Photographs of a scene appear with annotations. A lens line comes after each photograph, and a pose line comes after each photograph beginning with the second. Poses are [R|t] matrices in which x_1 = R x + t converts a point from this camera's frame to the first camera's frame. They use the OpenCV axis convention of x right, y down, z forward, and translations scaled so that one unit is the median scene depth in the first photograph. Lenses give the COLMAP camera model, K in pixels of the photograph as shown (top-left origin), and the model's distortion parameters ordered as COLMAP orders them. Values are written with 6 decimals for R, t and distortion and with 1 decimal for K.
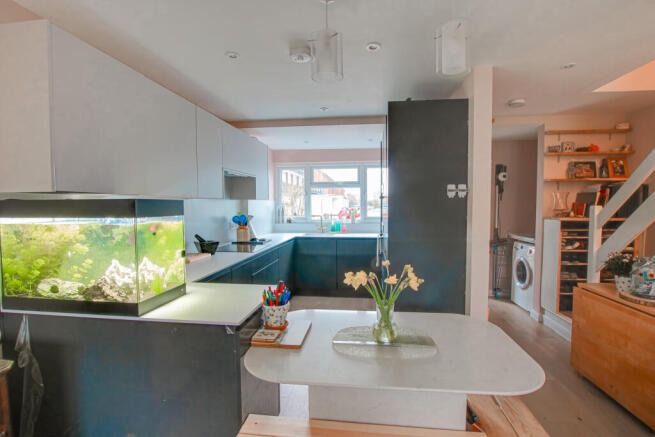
lens RADIAL K [[304.6, 0, 330.0], [0, 304.6, 224.0], [0, 0, 1]] dist [-0.020069, 0.000051]
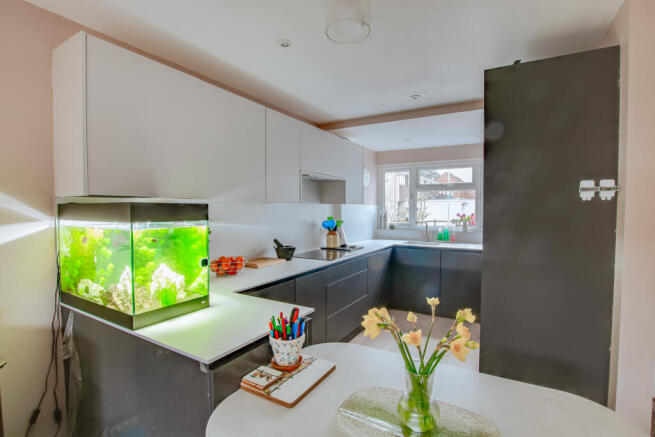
lens RADIAL K [[304.6, 0, 330.0], [0, 304.6, 224.0], [0, 0, 1]] dist [-0.020069, 0.000051]
pose [[0.924409, 0.023680, -0.380668, 0.135554], [-0.029488, 0.999521, -0.009432, -0.013588], [0.380262, 0.019944, 0.924664, 0.194249]]
